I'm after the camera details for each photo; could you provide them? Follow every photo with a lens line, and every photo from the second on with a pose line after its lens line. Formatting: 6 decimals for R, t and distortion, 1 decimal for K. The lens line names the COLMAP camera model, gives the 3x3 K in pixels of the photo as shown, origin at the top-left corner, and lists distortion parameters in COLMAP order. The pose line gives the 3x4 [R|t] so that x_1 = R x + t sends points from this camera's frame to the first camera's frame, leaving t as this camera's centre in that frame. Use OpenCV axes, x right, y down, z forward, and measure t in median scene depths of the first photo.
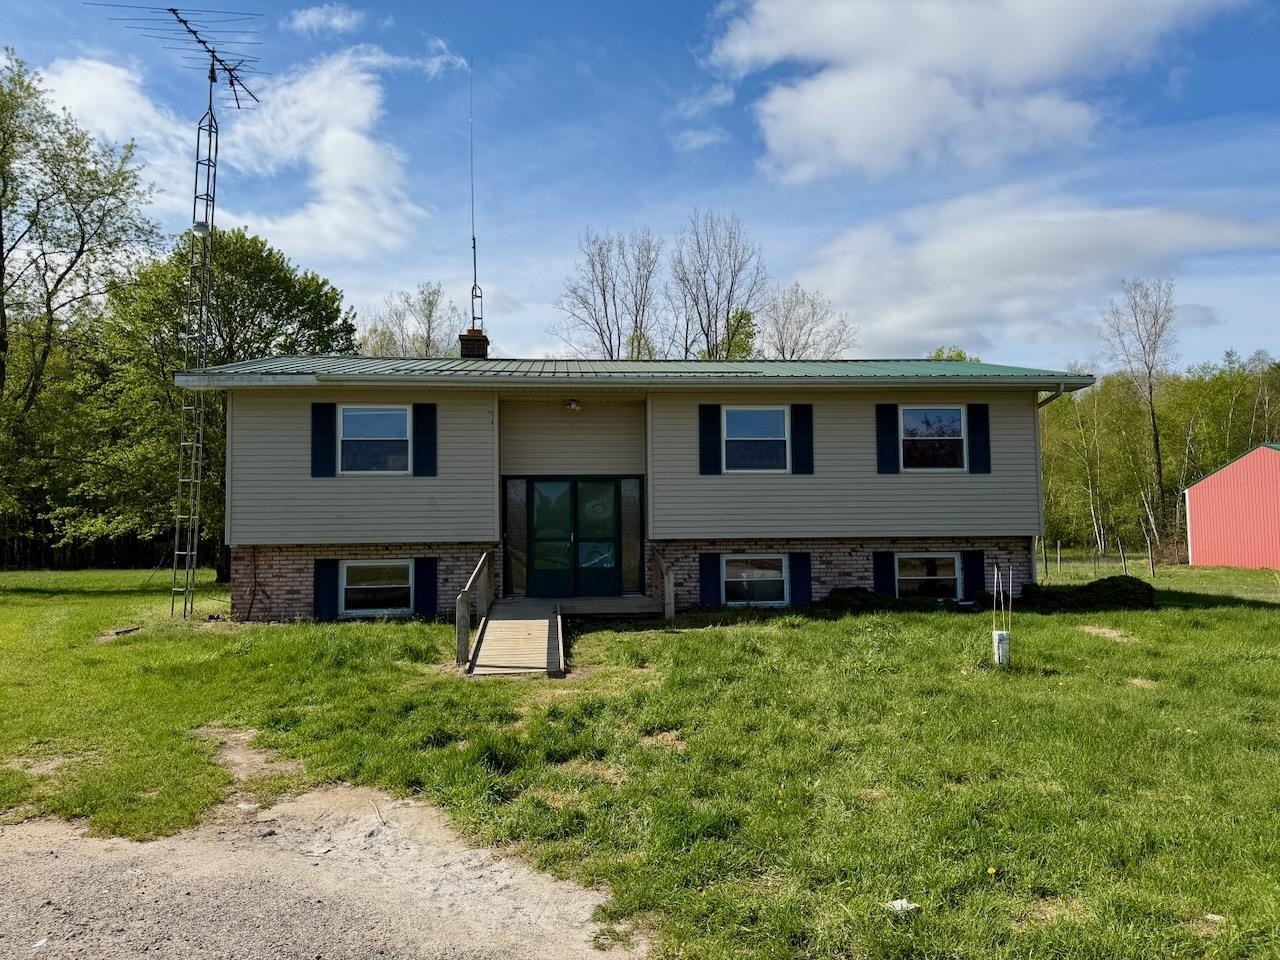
lens RADIAL K [[899.8, 0, 716.9], [0, 899.8, 481.7], [0, 0, 1]] dist [0.077751, -0.079642]
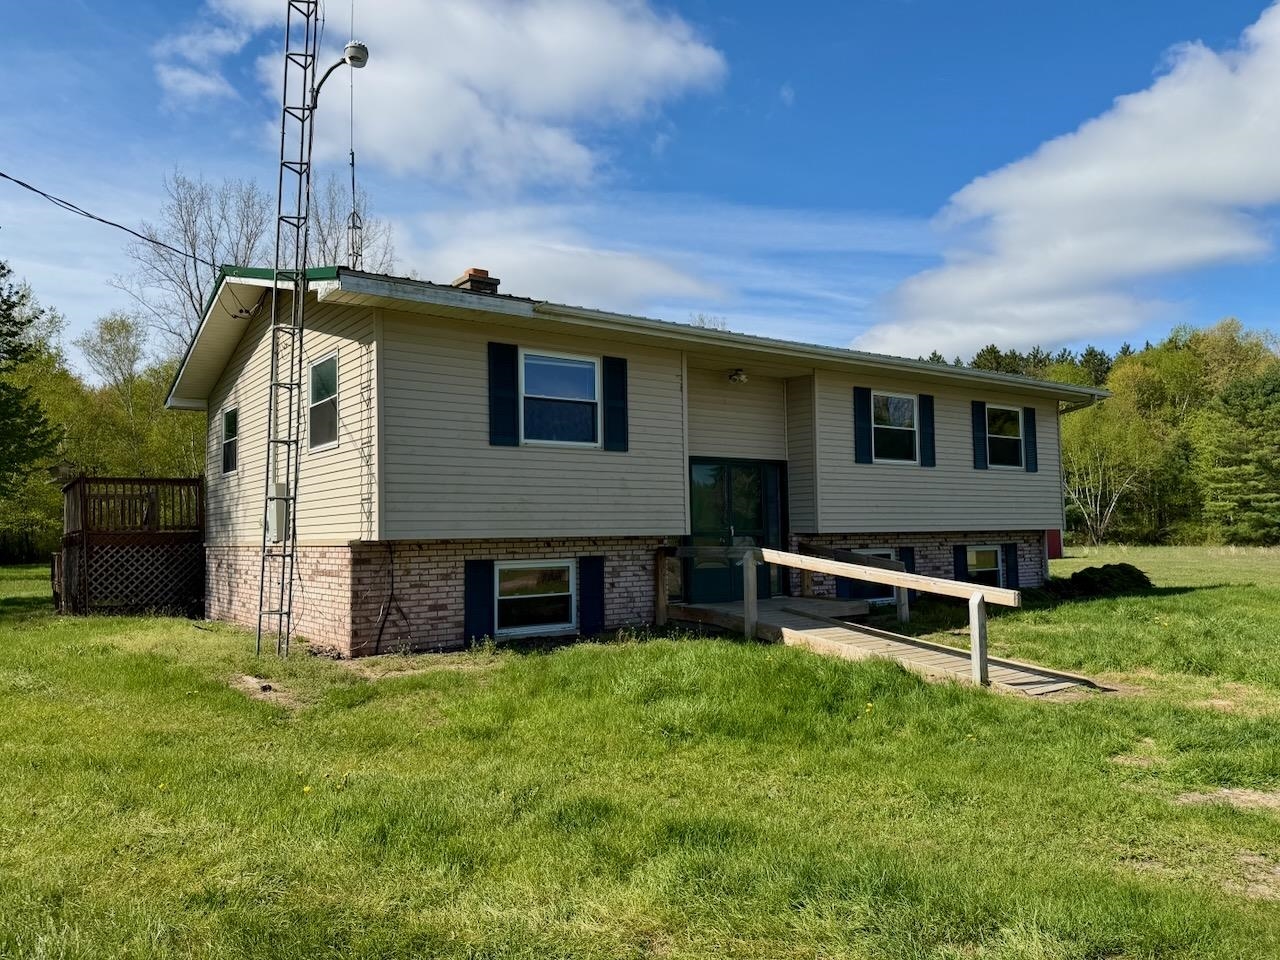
lens RADIAL K [[899.8, 0, 716.9], [0, 899.8, 481.7], [0, 0, 1]] dist [0.077751, -0.079642]
pose [[0.853309, 0.026490, 0.520732, -0.631676], [-0.018758, 0.999622, -0.020113, 0.033230], [-0.521068, 0.007394, 0.853483, 0.284698]]
